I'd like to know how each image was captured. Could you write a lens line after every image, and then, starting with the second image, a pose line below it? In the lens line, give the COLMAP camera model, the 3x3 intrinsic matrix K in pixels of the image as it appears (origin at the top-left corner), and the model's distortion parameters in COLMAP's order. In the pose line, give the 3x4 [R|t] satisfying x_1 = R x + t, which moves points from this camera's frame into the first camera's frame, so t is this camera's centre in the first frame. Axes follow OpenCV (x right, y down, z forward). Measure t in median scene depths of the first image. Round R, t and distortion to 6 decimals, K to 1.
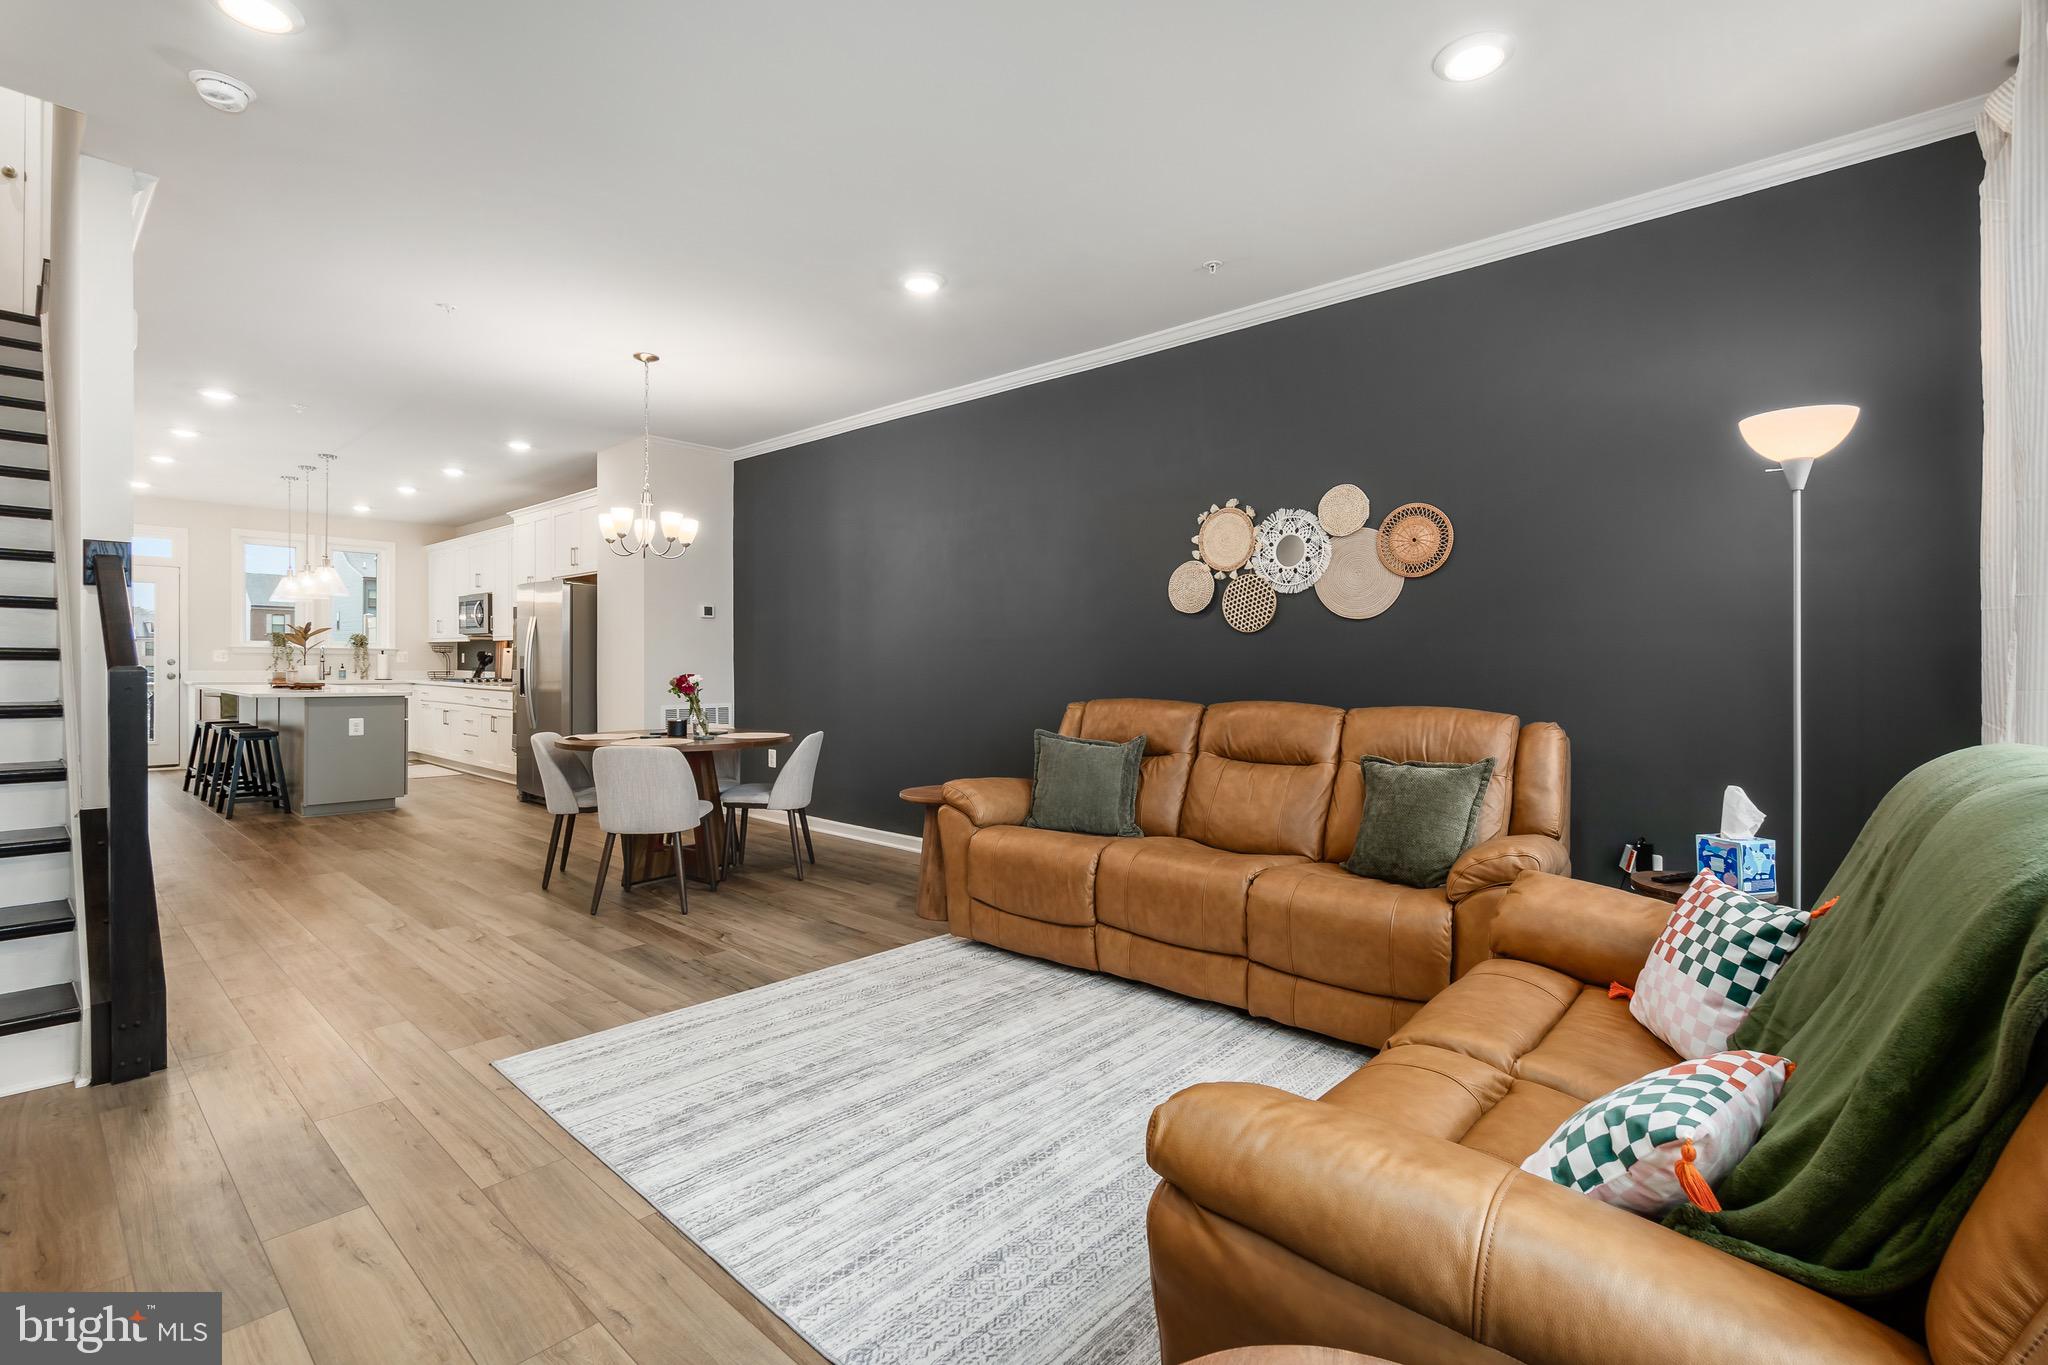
lens RADIAL K [[914.0, 0, 1018.4], [0, 914.0, 675.8], [0, 0, 1]] dist [-0.001186, 0.001707]
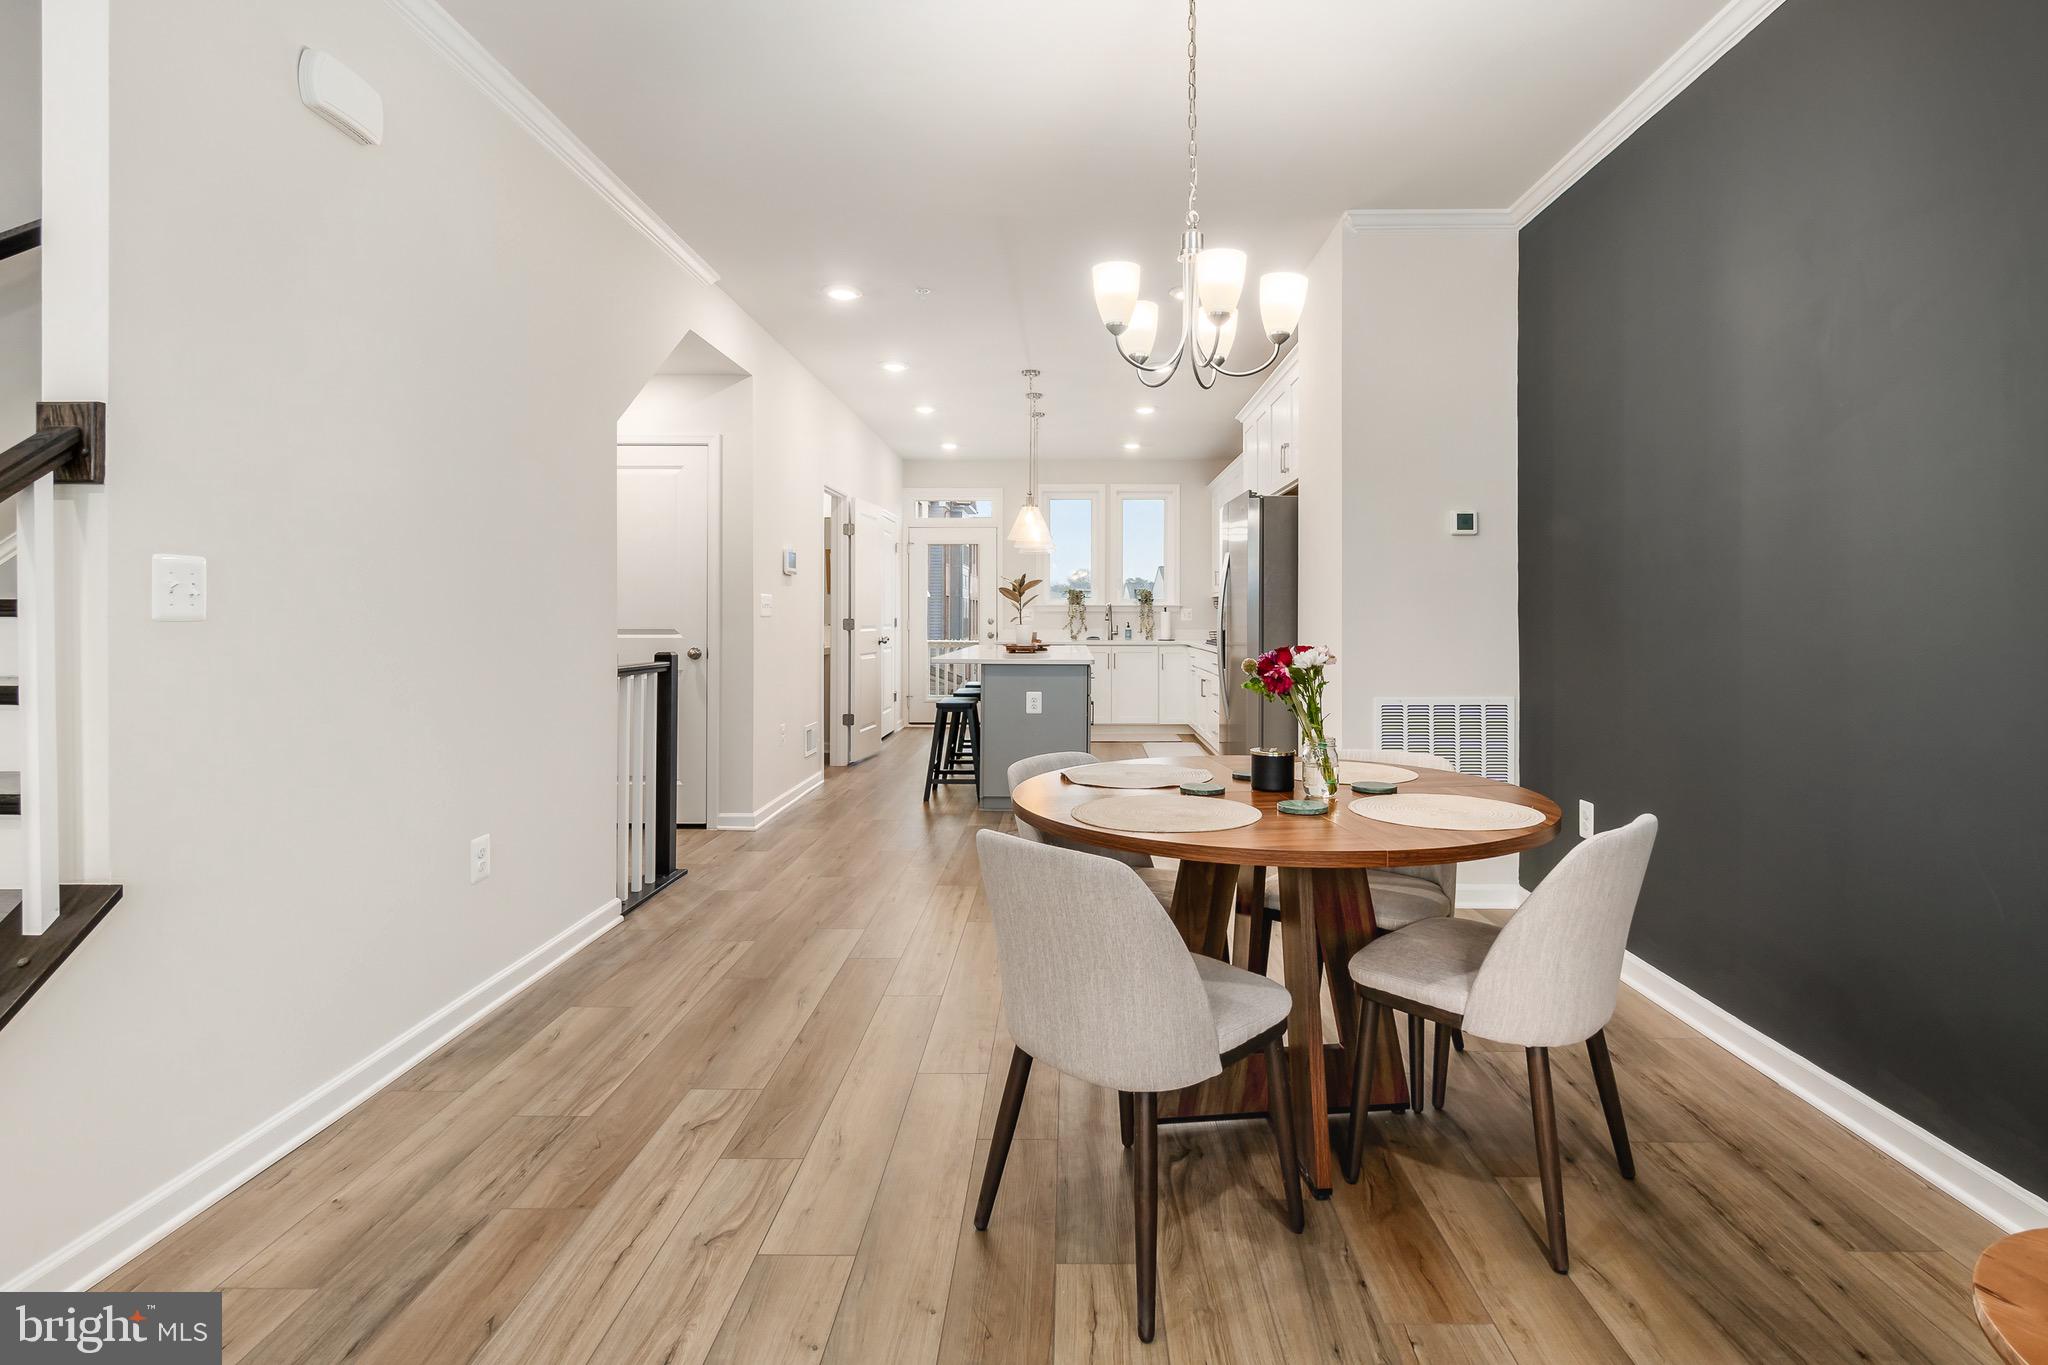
lens RADIAL K [[998.5, 0, 1068.2], [0, 998.5, 631.4], [0, 0, 1]] dist [0.003891, 0.000868]
pose [[0.666775, 0.004146, -0.745247, -0.122468], [-0.006656, 0.999978, -0.000393, -0.010742], [0.745229, 0.005222, 0.666788, 0.876596]]
